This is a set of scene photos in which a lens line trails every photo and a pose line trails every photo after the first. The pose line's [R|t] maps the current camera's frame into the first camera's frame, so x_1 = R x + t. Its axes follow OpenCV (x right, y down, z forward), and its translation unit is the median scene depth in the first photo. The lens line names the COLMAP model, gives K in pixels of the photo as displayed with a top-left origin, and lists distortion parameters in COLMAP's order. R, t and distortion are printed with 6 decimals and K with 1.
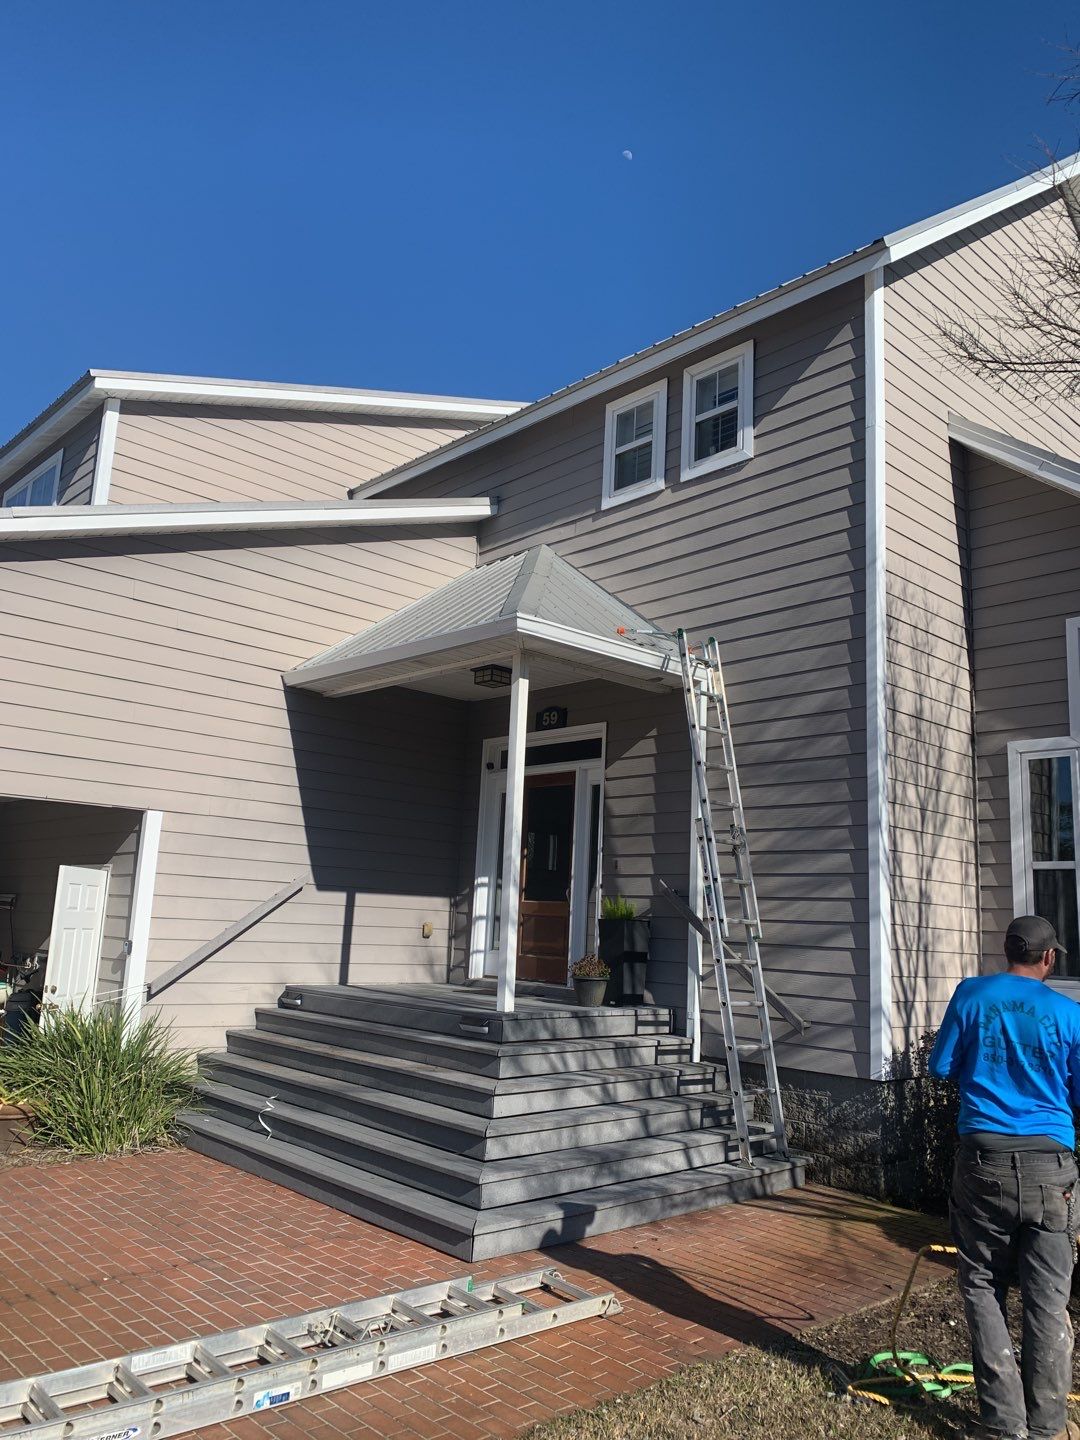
lens RADIAL K [[1084.7, 0, 544.4], [0, 1084.7, 726.1], [0, 0, 1]] dist [0.035431, -0.024758]
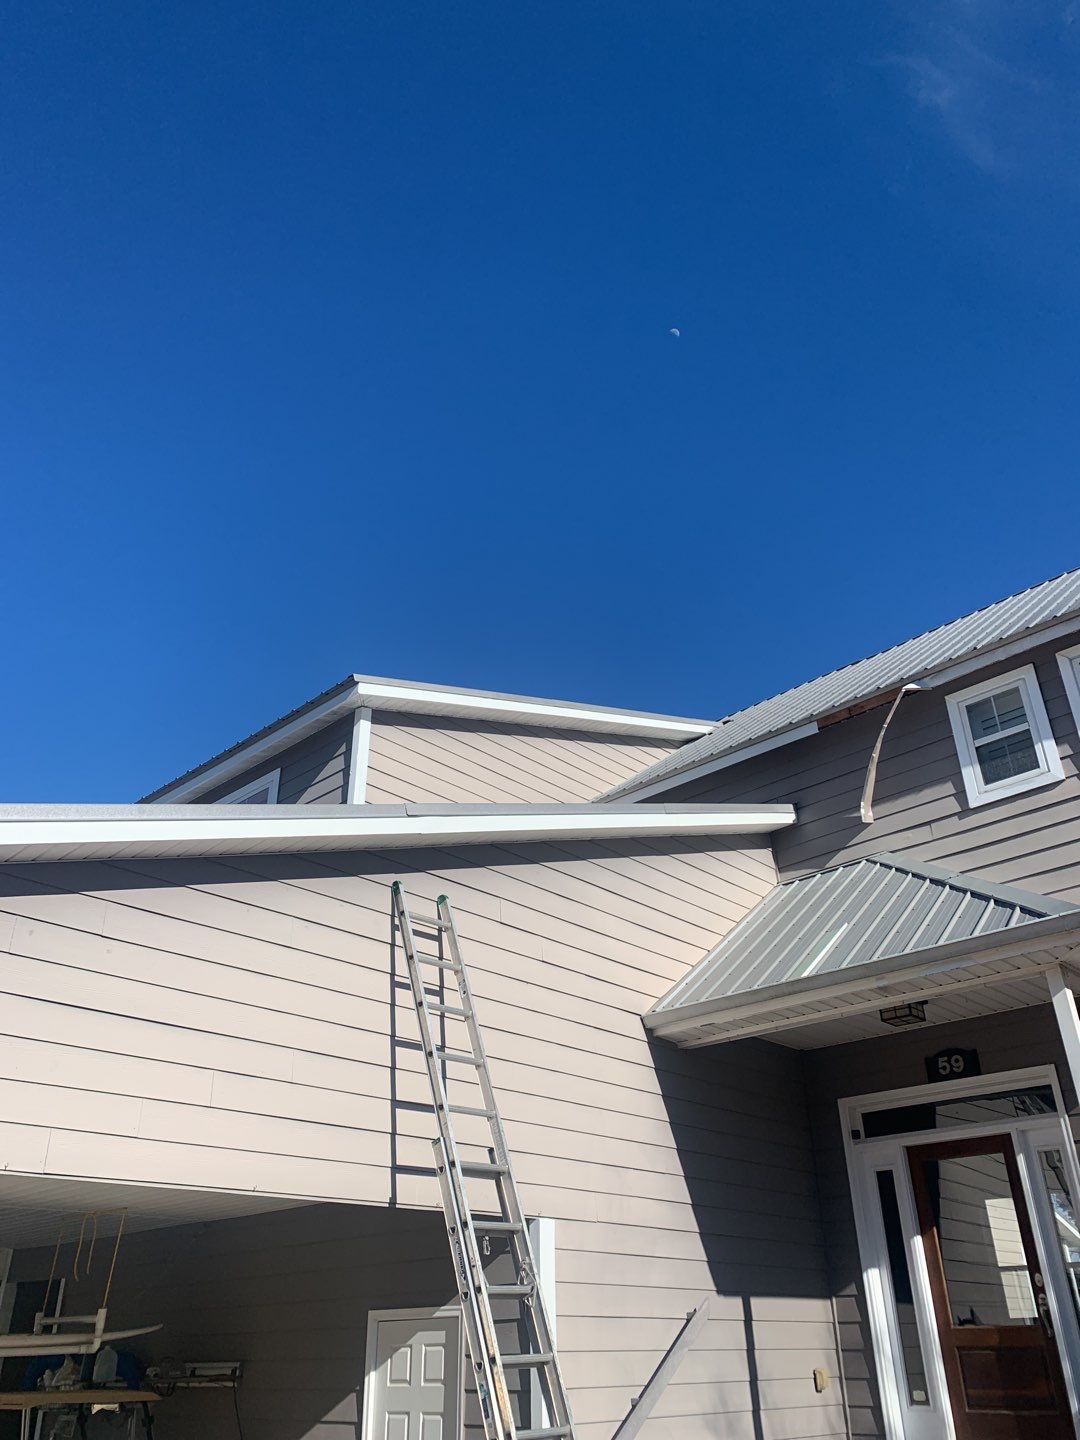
lens RADIAL K [[1084.7, 0, 540.0], [0, 1084.7, 718.5], [0, 0, 1]] dist [0.035431, -0.024758]
pose [[0.996187, -0.021370, 0.084589, -0.412427], [0.047918, 0.944234, -0.325769, 0.000119], [-0.072910, 0.328580, 0.941658, 0.212216]]
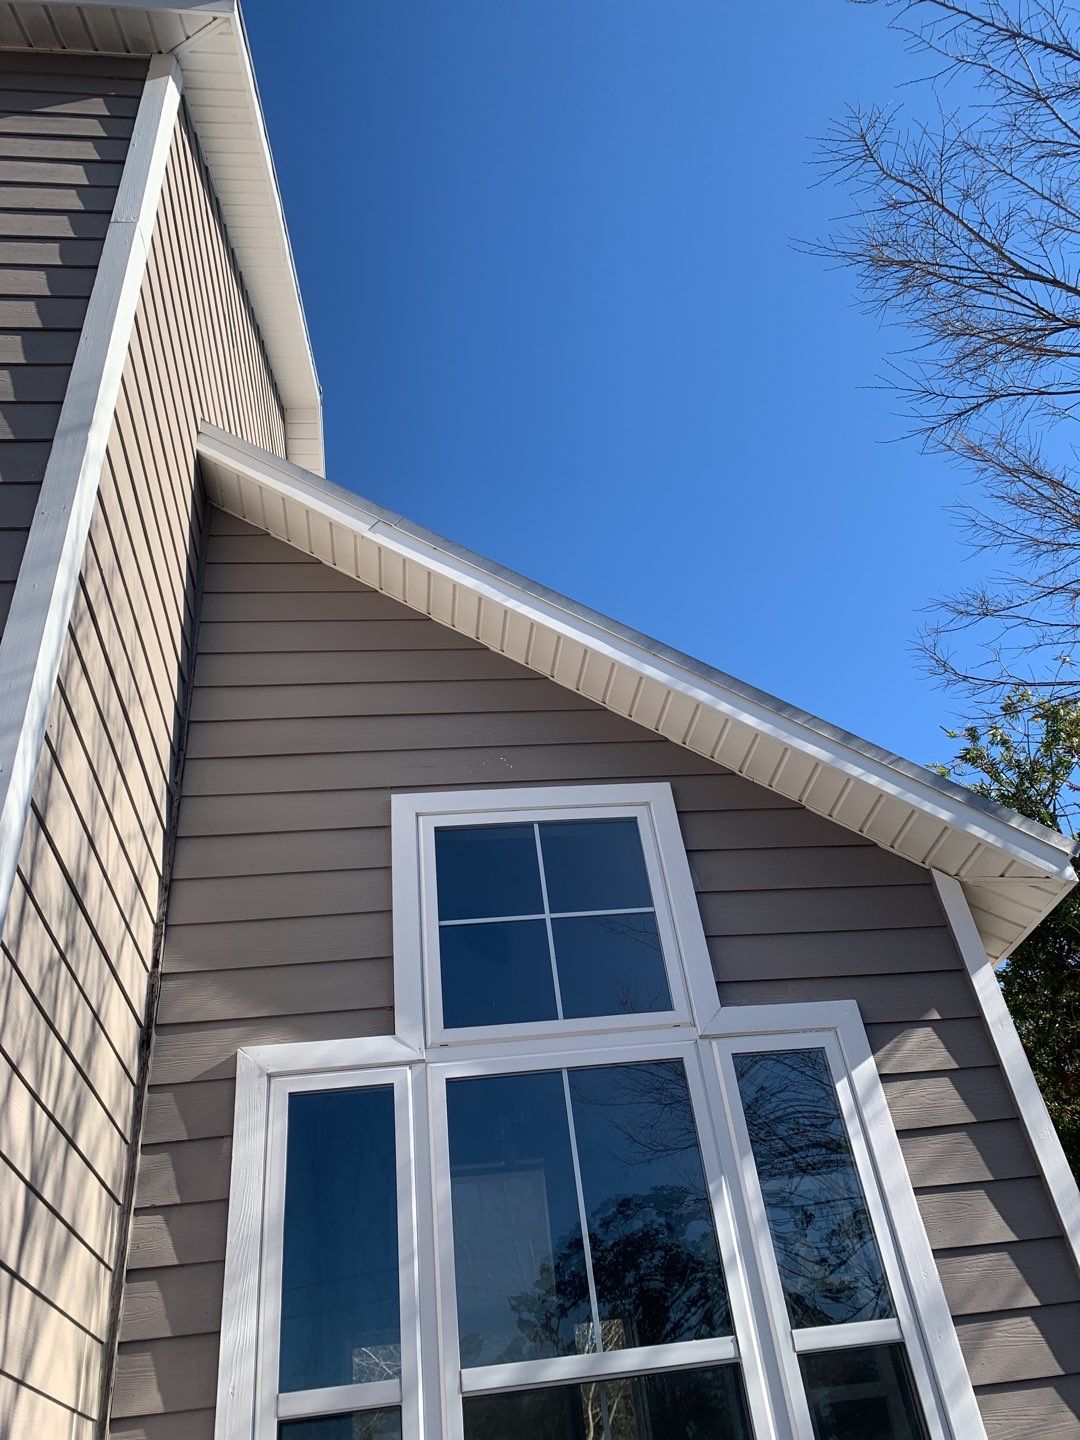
lens RADIAL K [[1084.7, 0, 542.4], [0, 1084.7, 715.1], [0, 0, 1]] dist [0.035431, -0.024758]
pose [[0.606852, 0.395730, 0.689296, 0.161670], [-0.008055, 0.870258, -0.492531, 0.098660], [-0.794774, 0.293341, 0.531305, 0.632428]]
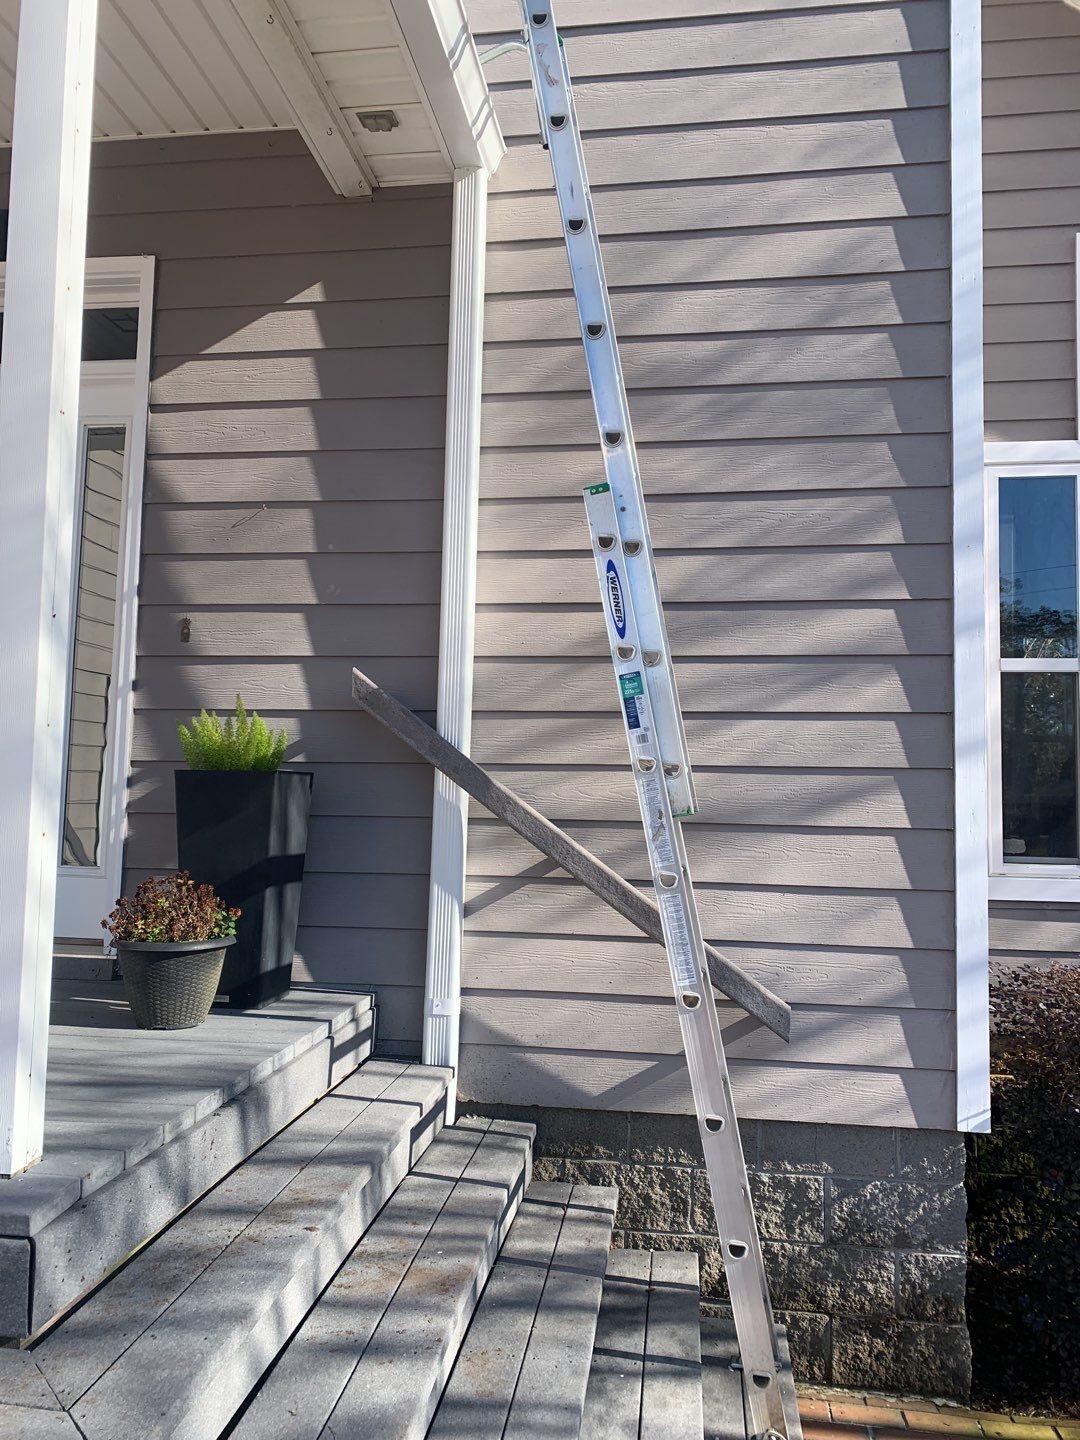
lens RADIAL K [[1084.7, 0, 533.6], [0, 1084.7, 716.9], [0, 0, 1]] dist [0.035431, -0.024758]
pose [[0.779228, 0.020511, 0.626404, -0.082452], [-0.098687, 0.991012, 0.090314, 0.116686], [-0.618922, -0.132193, 0.774249, 0.653404]]
